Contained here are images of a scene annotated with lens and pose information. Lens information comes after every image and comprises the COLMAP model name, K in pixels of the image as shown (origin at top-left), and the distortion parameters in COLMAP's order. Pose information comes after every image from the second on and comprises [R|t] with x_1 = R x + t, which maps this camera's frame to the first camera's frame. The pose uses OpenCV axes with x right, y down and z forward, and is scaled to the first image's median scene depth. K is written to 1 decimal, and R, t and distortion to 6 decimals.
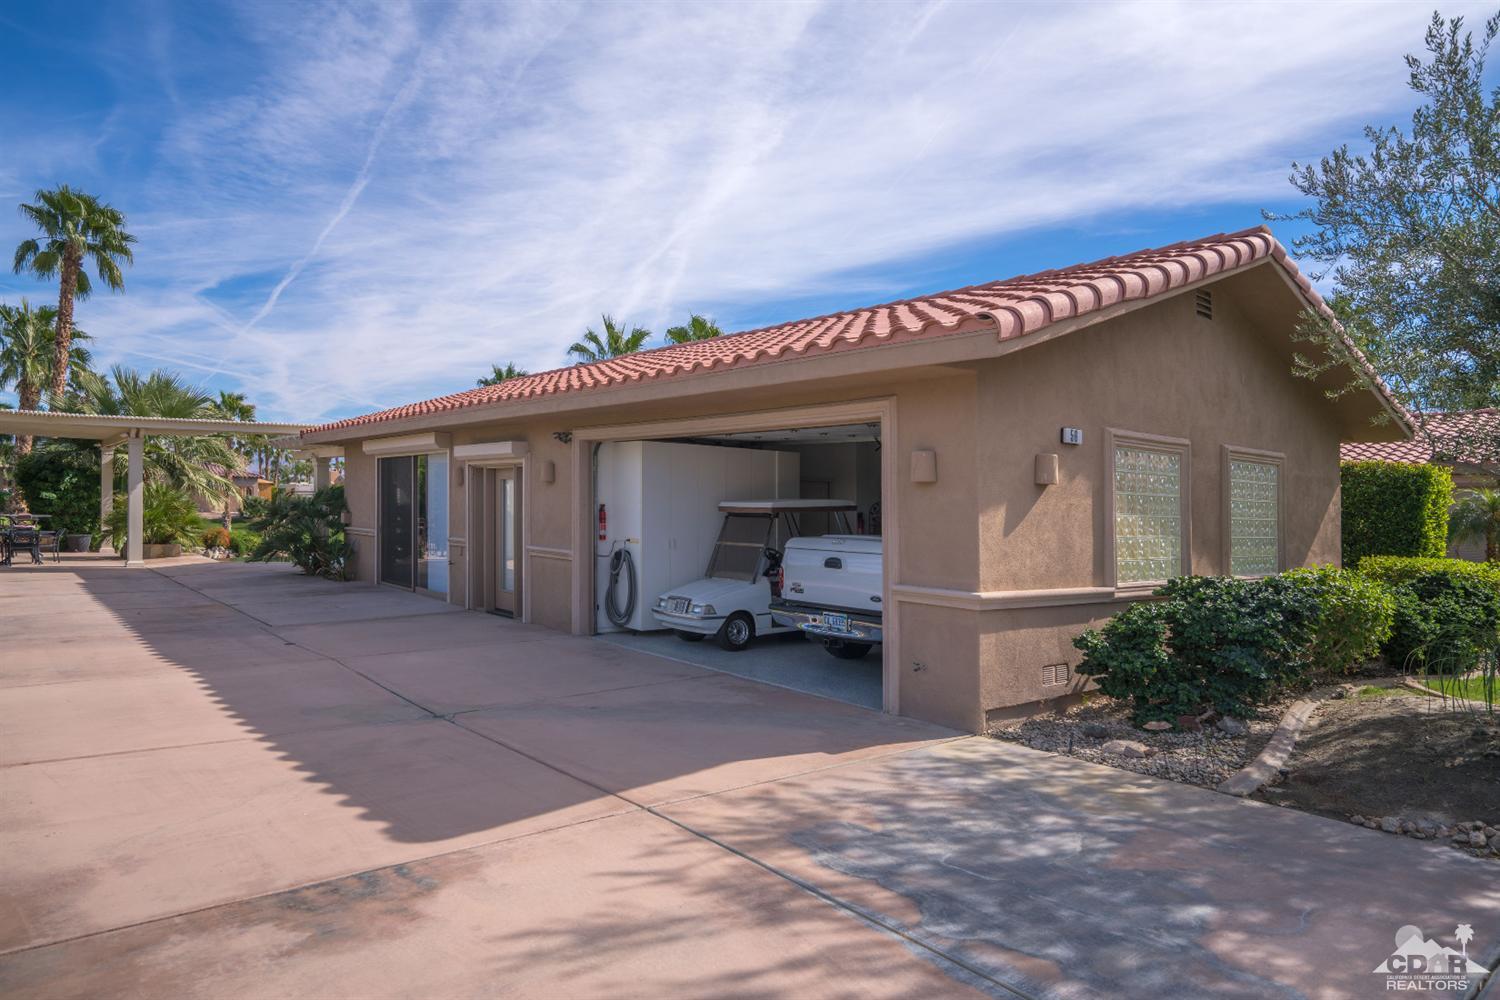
lens RADIAL K [[935.8, 0, 758.7], [0, 935.8, 506.3], [0, 0, 1]] dist [0.009864, 0.002950]
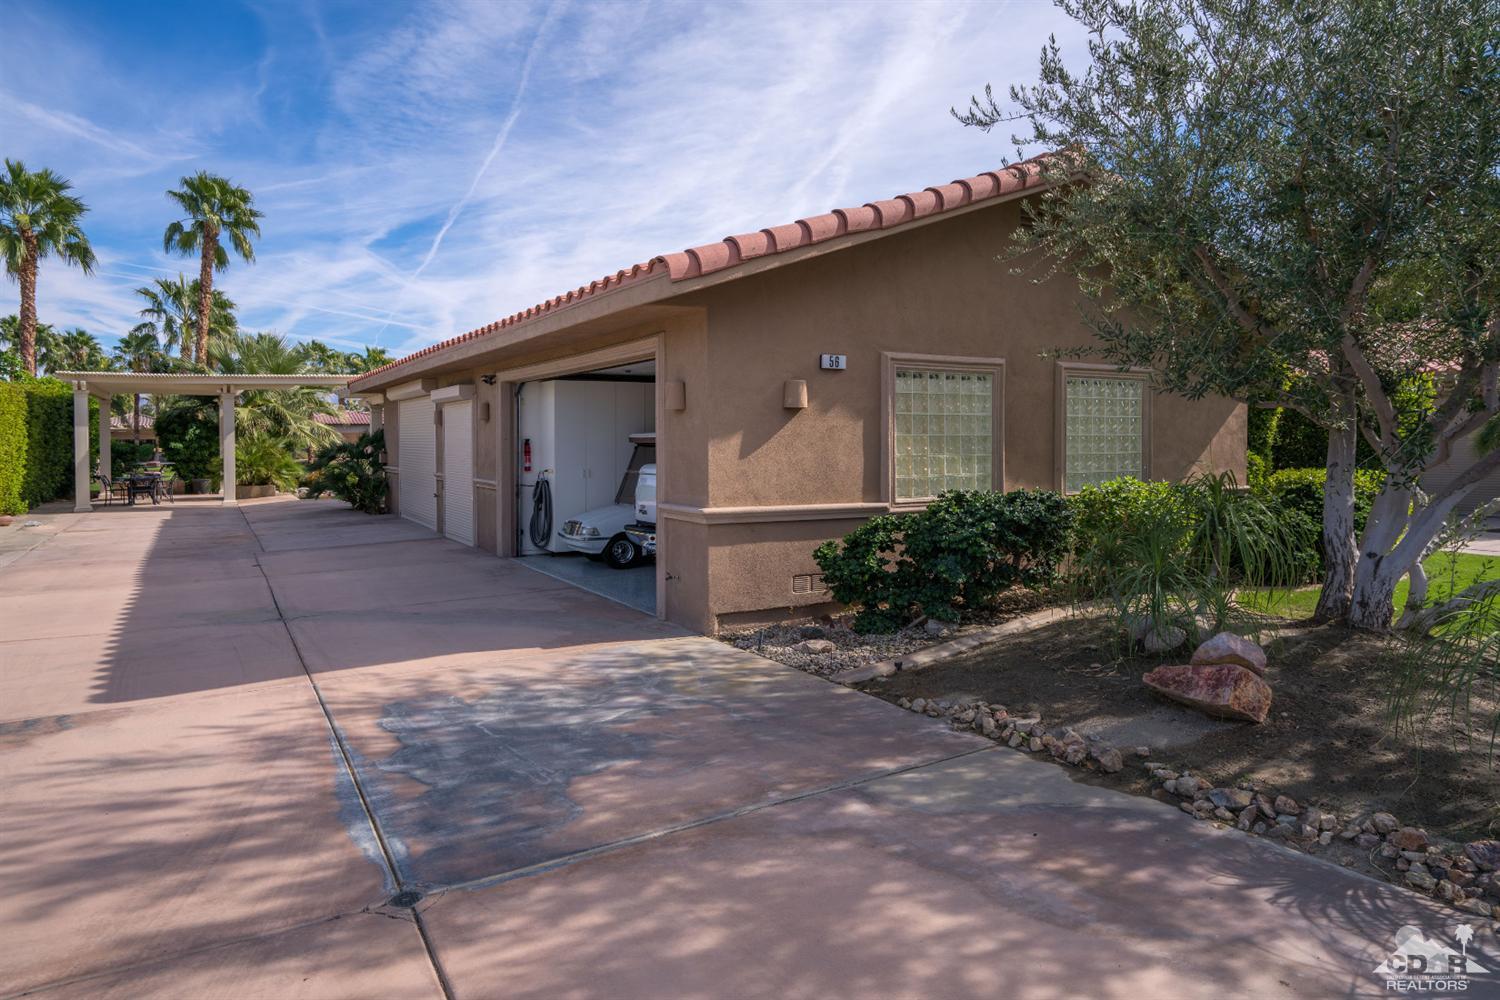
lens RADIAL K [[935.8, 0, 757.0], [0, 935.8, 454.0], [0, 0, 1]] dist [0.009864, 0.002950]
pose [[0.987145, -0.025723, -0.157743, 0.393301], [0.028042, 0.999529, 0.012488, 0.013512], [0.157347, -0.016751, 0.987401, -0.066556]]
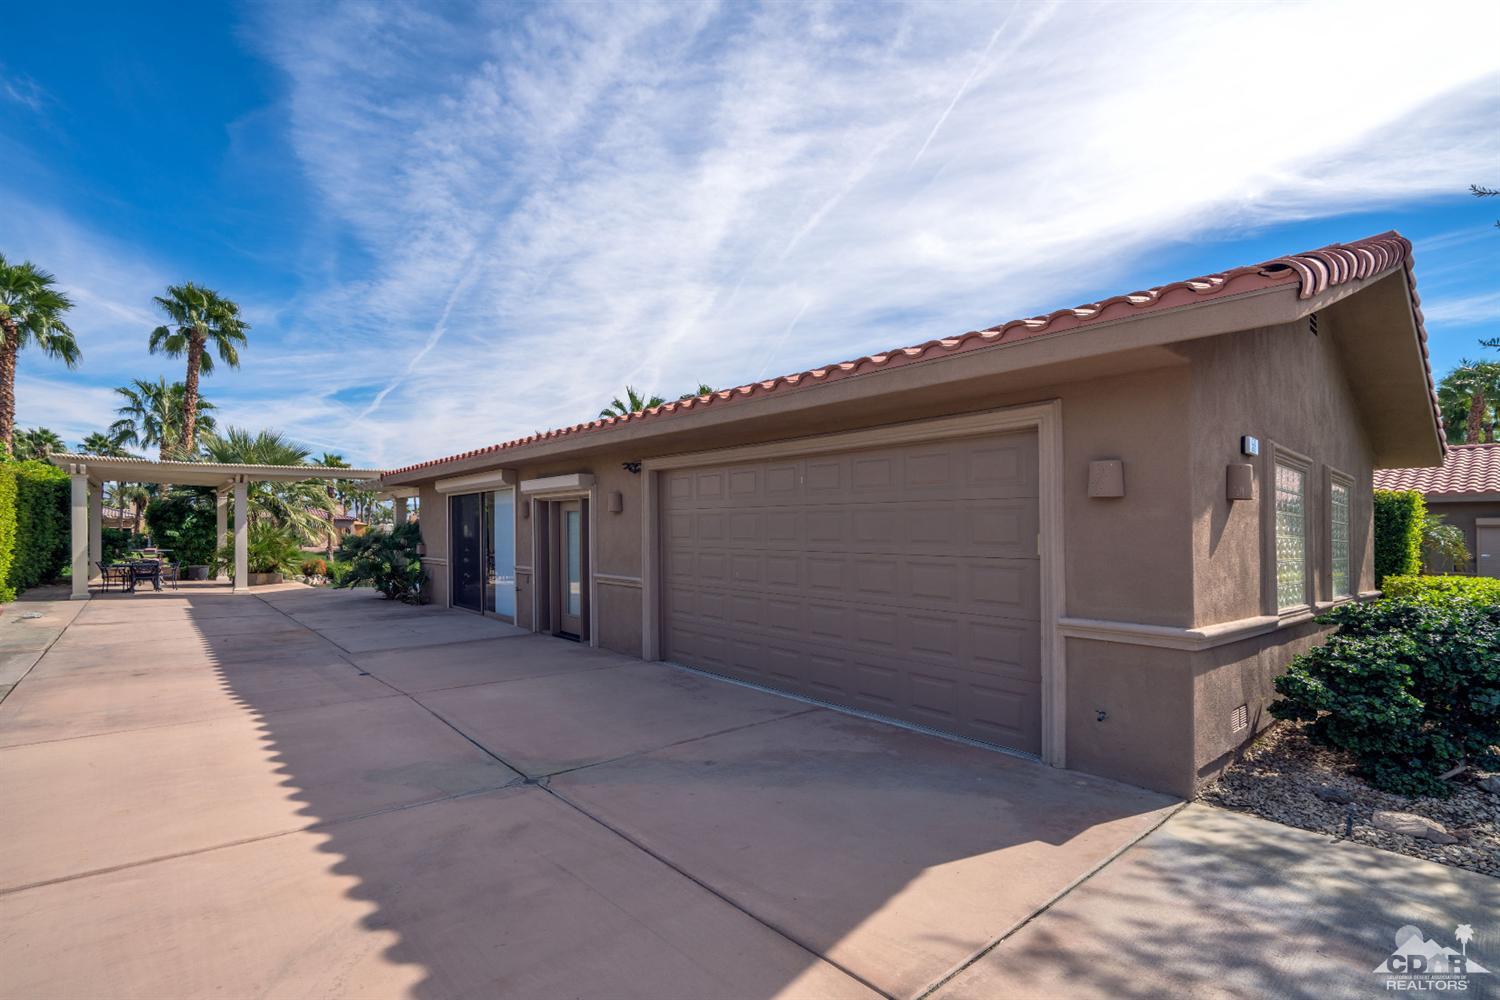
lens RADIAL K [[689.1, 0, 751.5], [0, 689.1, 551.3], [0, 0, 1]] dist [-0.013460, 0.004464]
pose [[0.999490, -0.008896, 0.030659, -0.144463], [0.008370, 0.999816, 0.017241, 0.008406], [-0.030807, -0.016975, 0.999381, 0.342461]]
